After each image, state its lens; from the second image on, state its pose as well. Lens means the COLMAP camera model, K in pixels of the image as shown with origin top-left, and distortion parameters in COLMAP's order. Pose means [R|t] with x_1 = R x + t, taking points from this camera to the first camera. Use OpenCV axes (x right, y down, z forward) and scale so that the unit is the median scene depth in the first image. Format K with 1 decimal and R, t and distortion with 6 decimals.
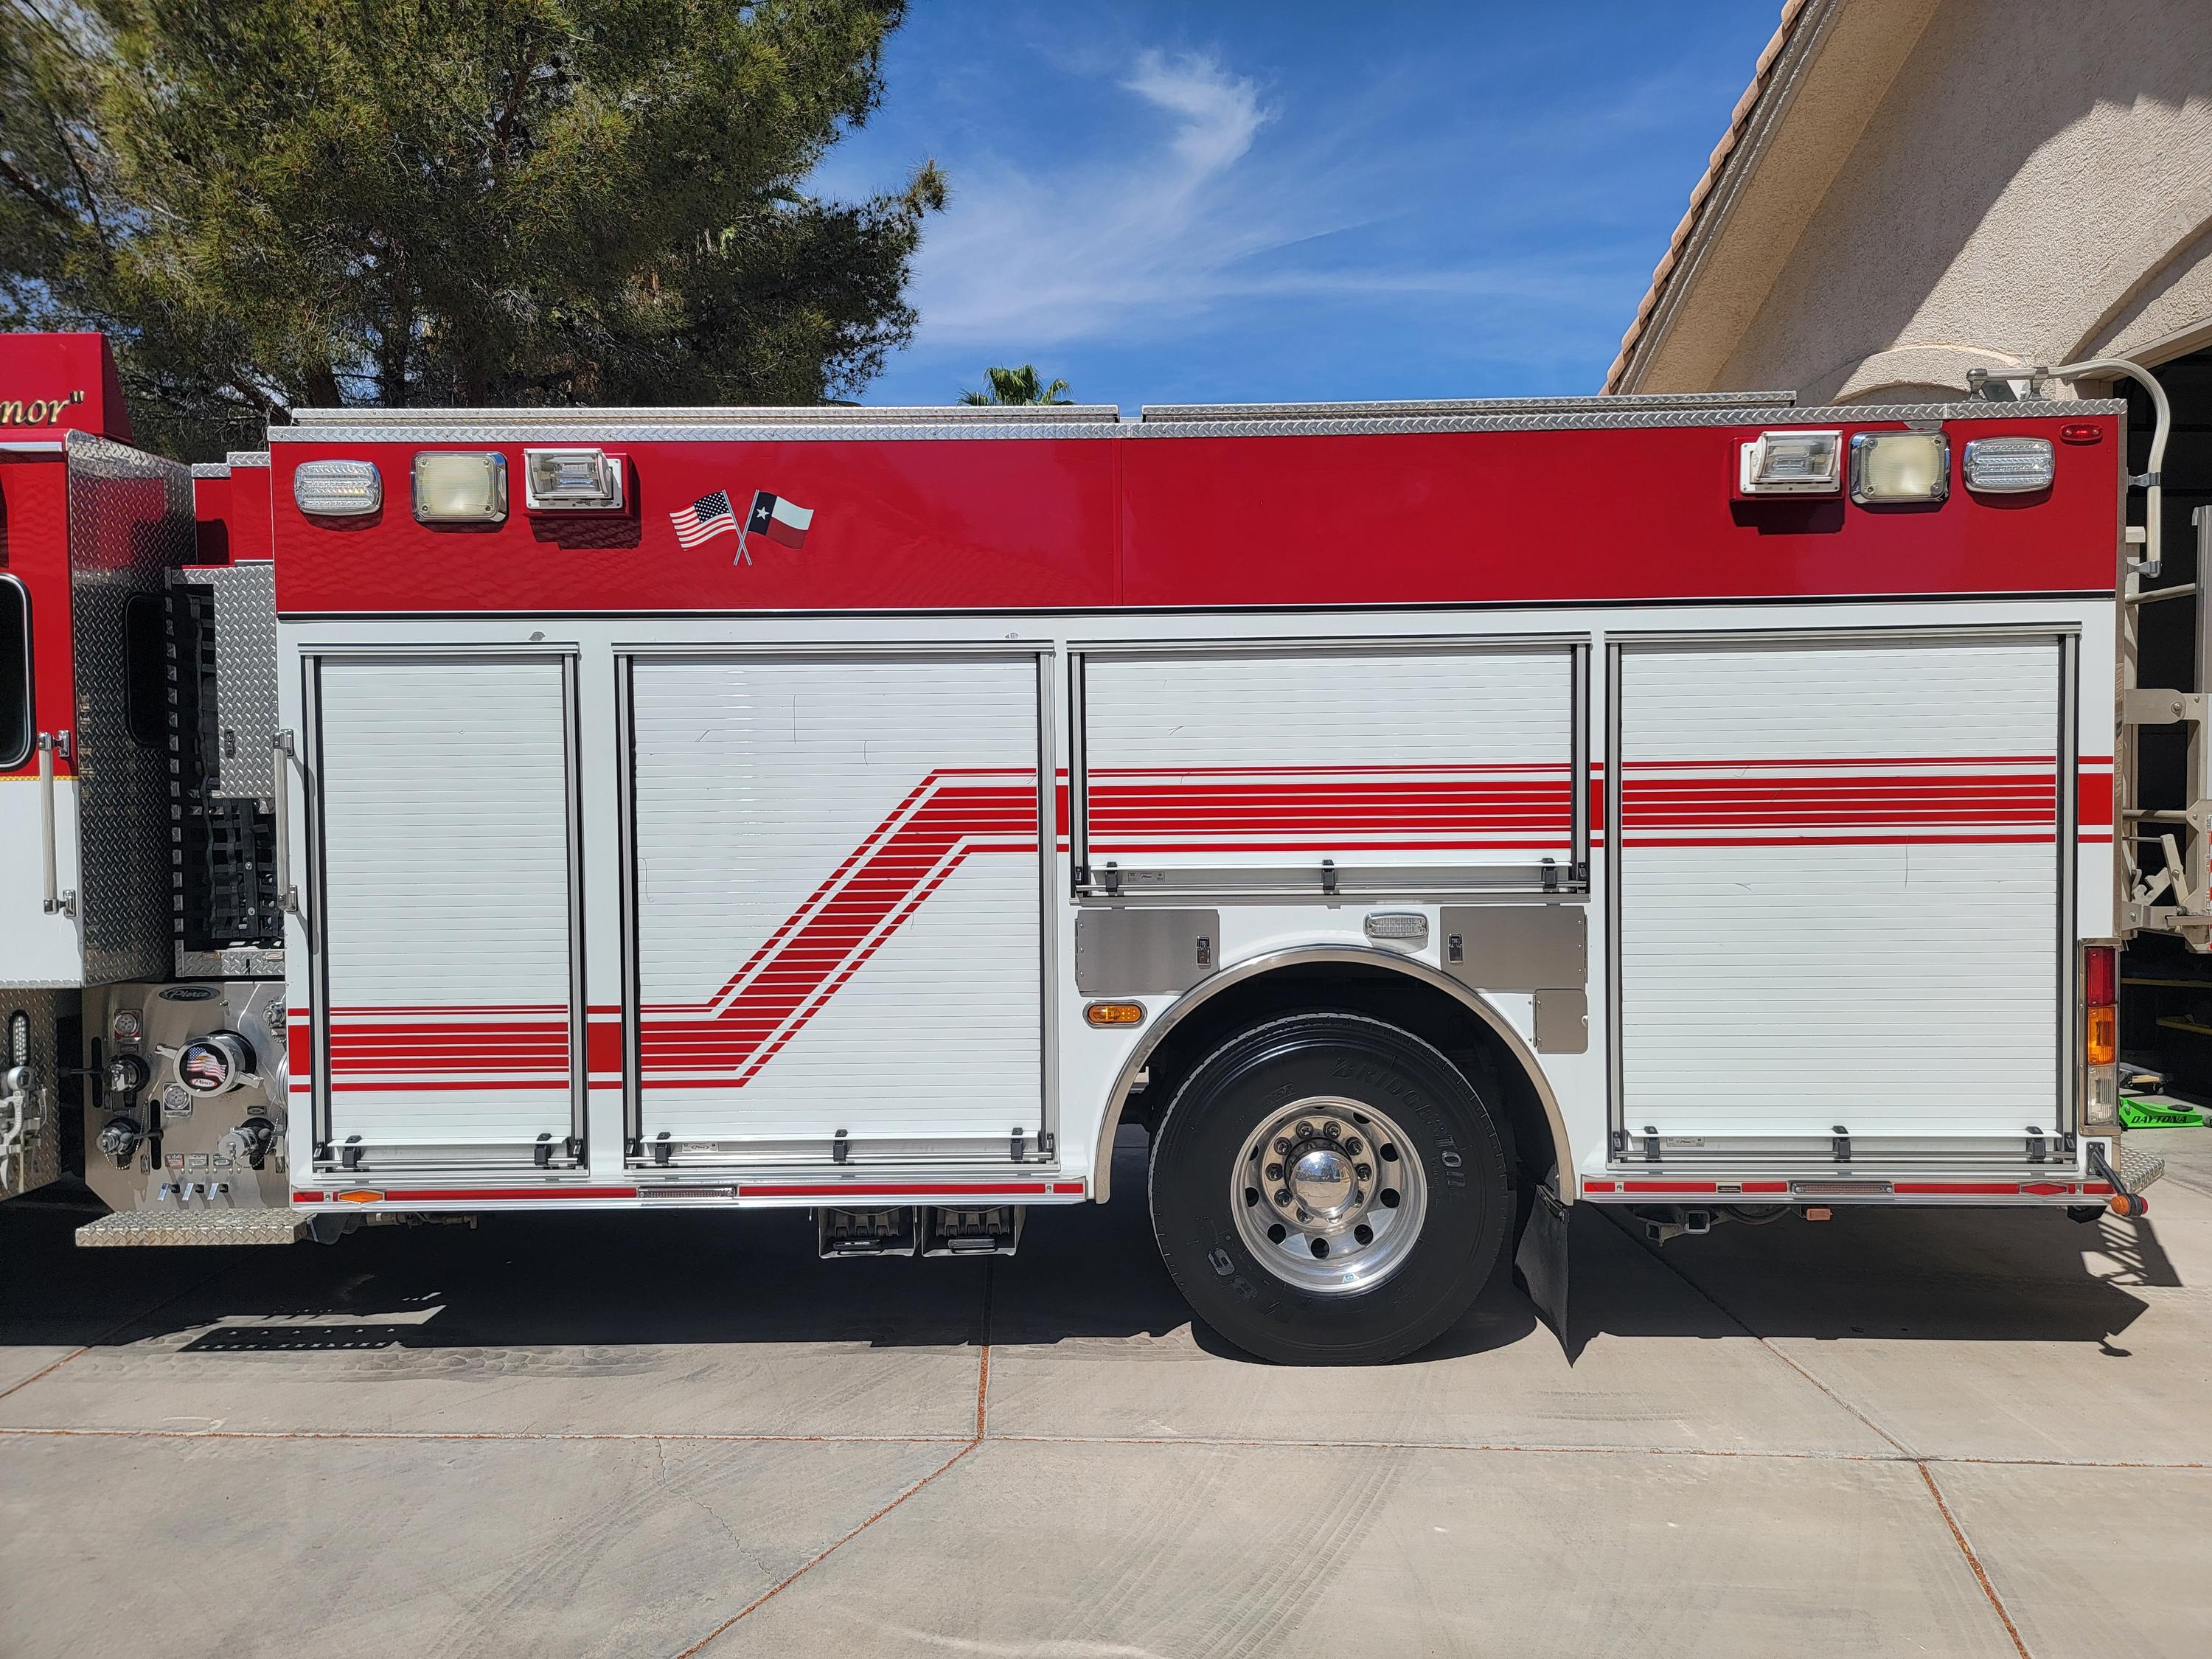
lens RADIAL K [[1378.4, 0, 1119.2], [0, 1378.4, 825.4], [0, 0, 1]] dist [0.065987, -0.040332]
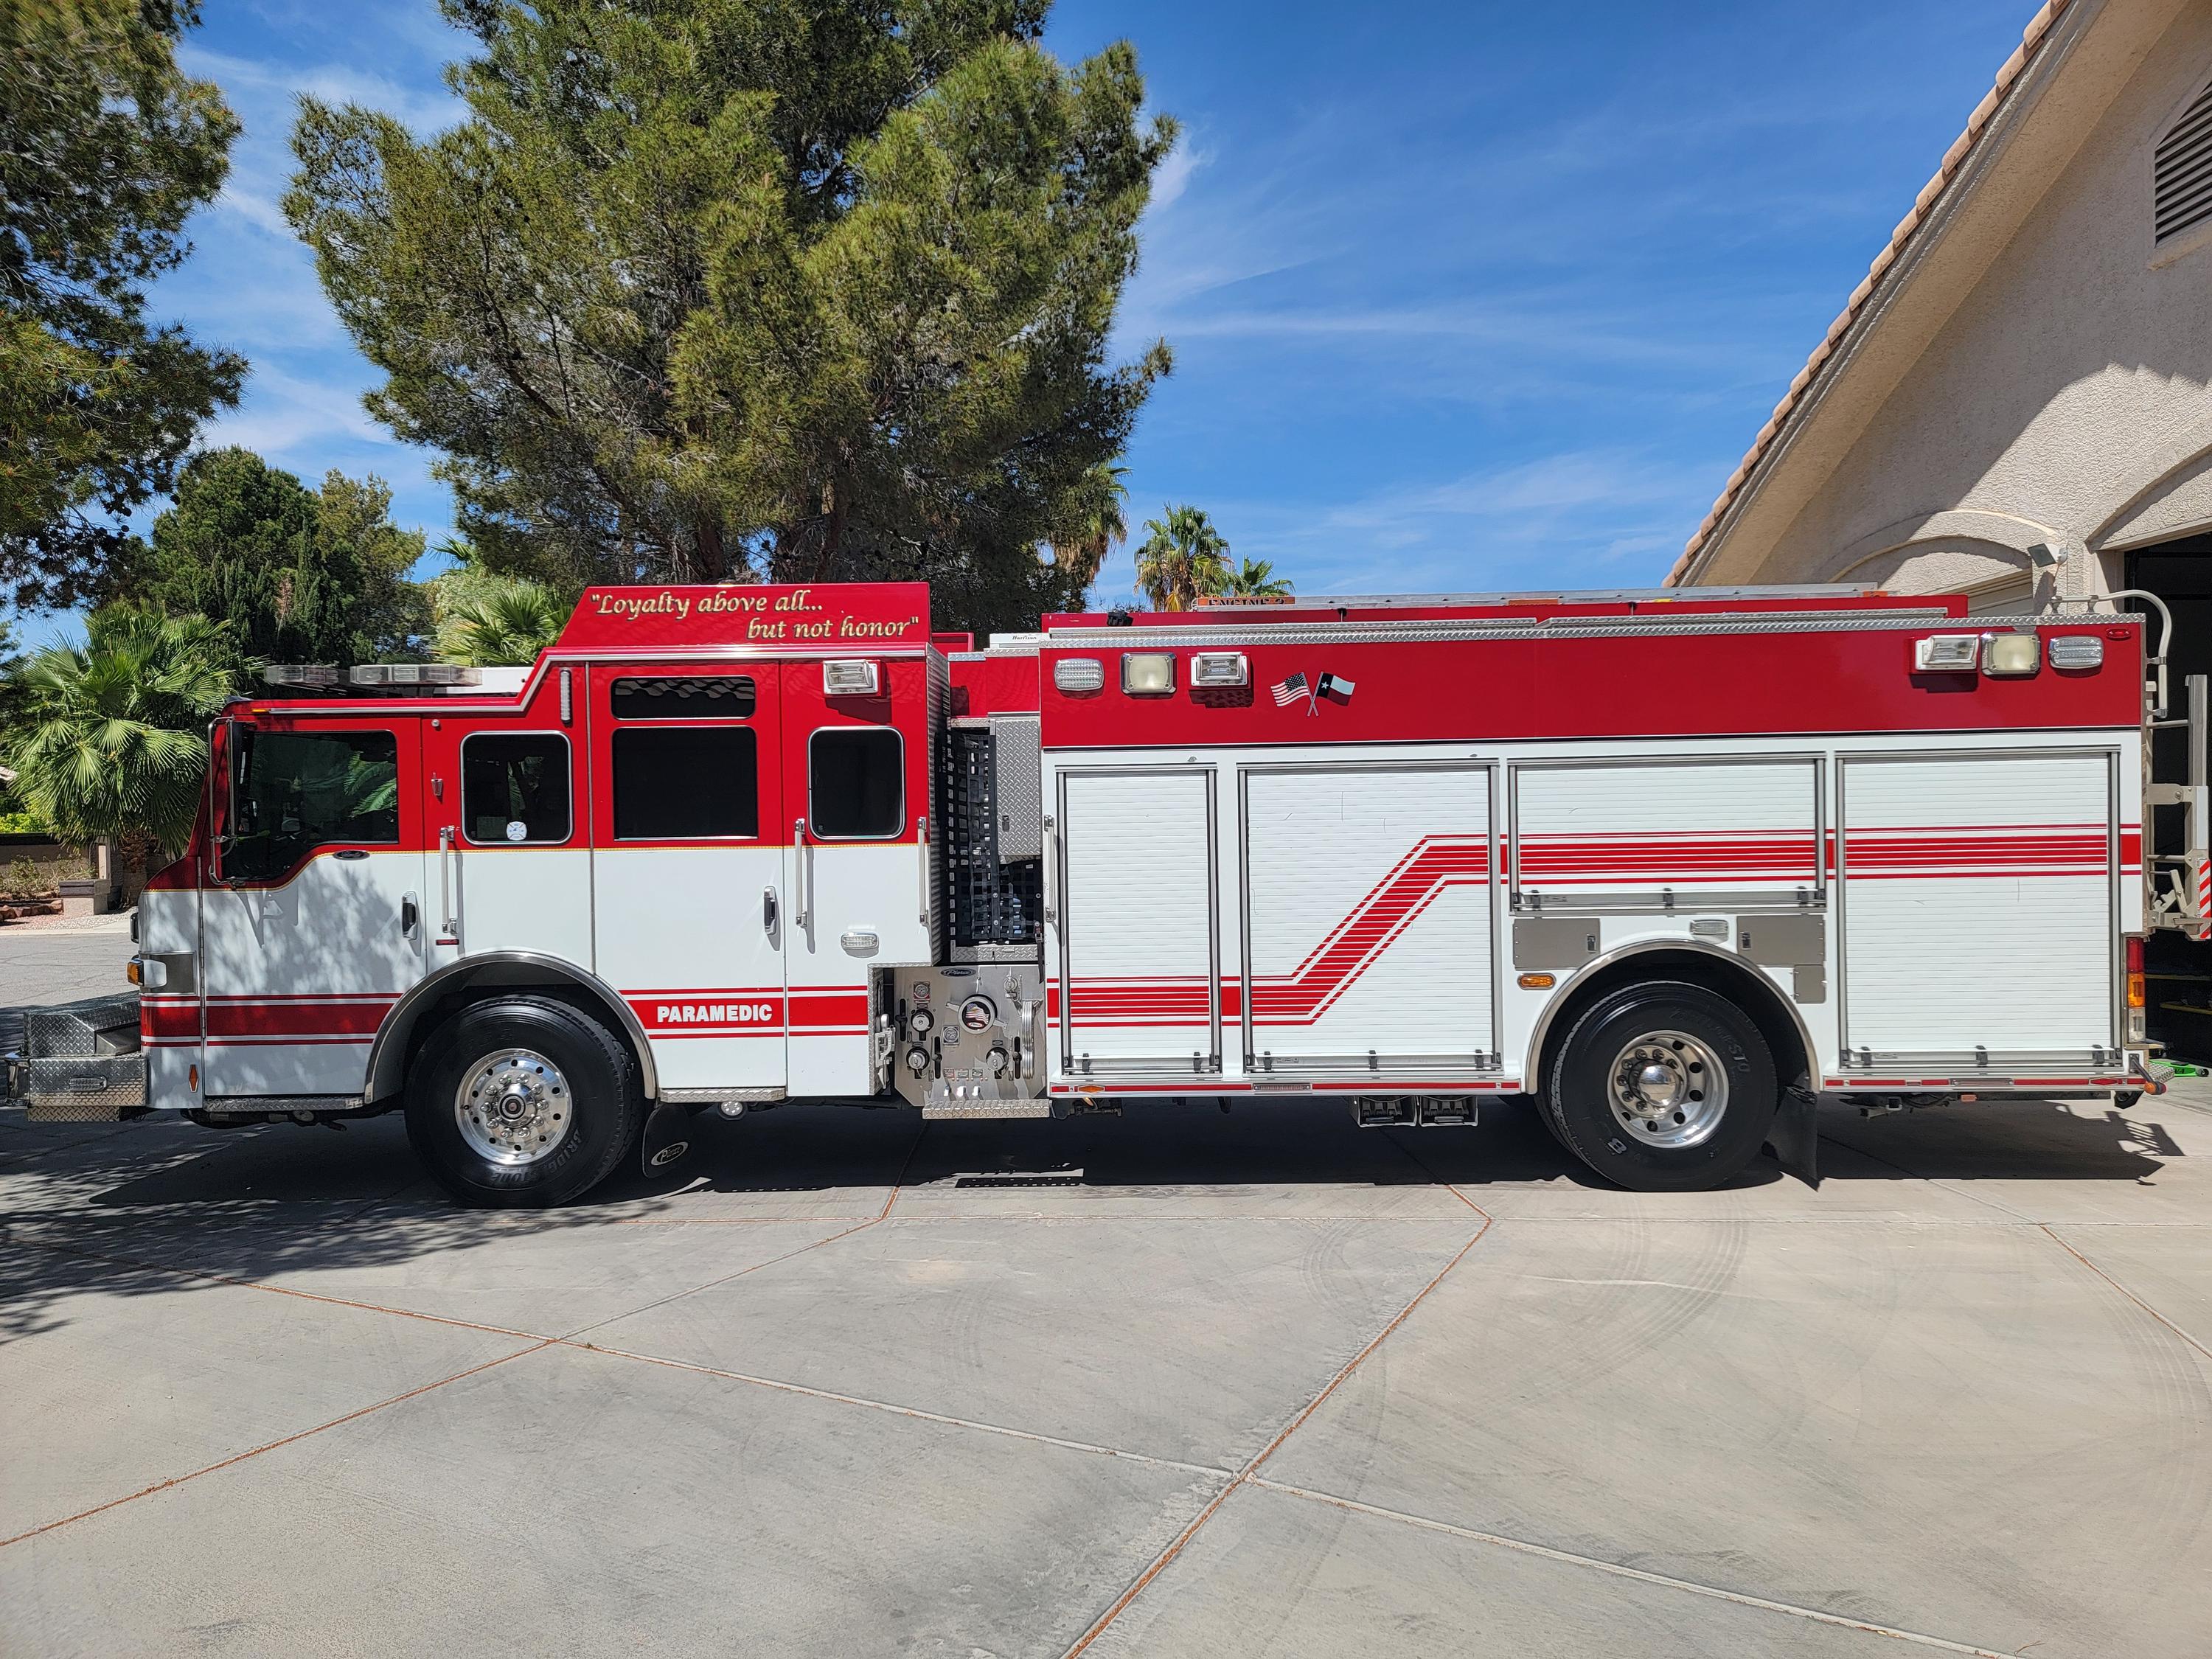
lens RADIAL K [[1399.5, 0, 1088.1], [0, 1399.5, 844.3], [0, 0, 1]] dist [0.090000, -0.056059]
pose [[0.999966, -0.006423, 0.005130, -0.552256], [0.006483, 0.999910, -0.011788, -0.012161], [-0.005054, 0.011821, 0.999917, -0.706422]]
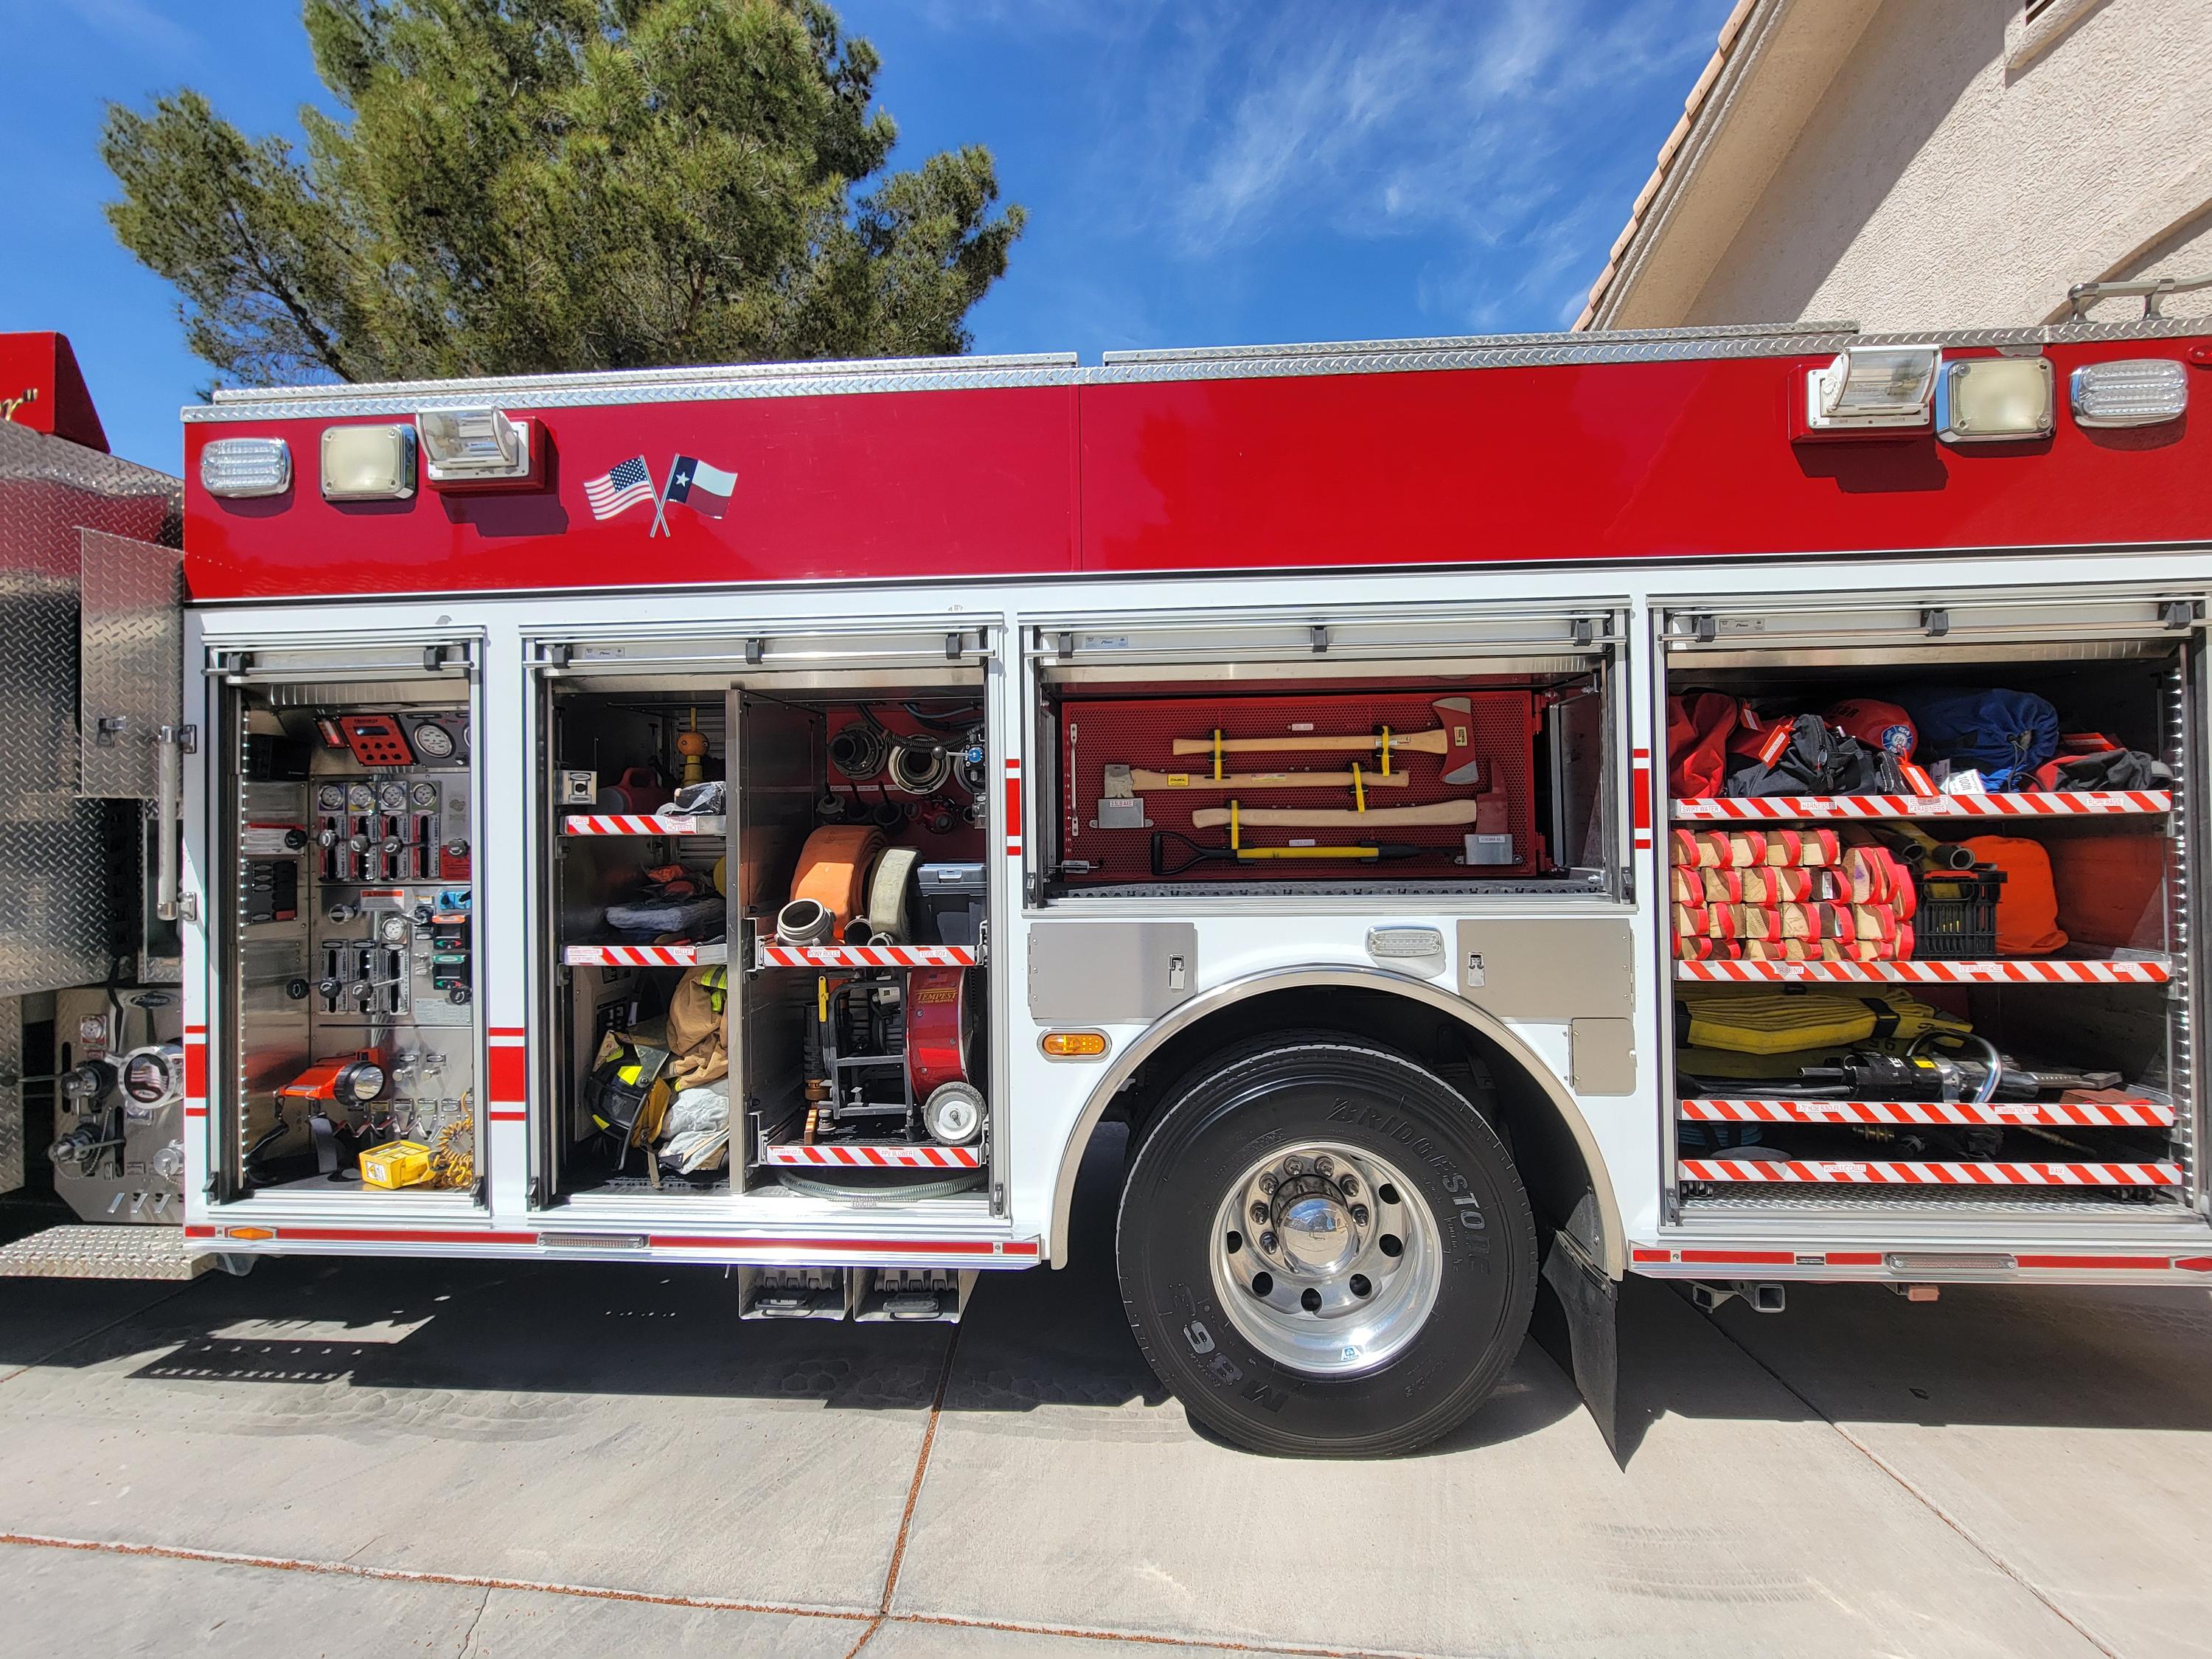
lens RADIAL K [[923.0, 0, 1098.9], [0, 923.0, 814.8], [0, 0, 1]] dist [-0.003679, -0.000483]
pose [[0.998898, -0.003287, -0.046816, 0.039759], [0.001694, 0.999419, -0.034026, 0.013373], [0.046900, 0.033910, 0.998324, 0.420133]]
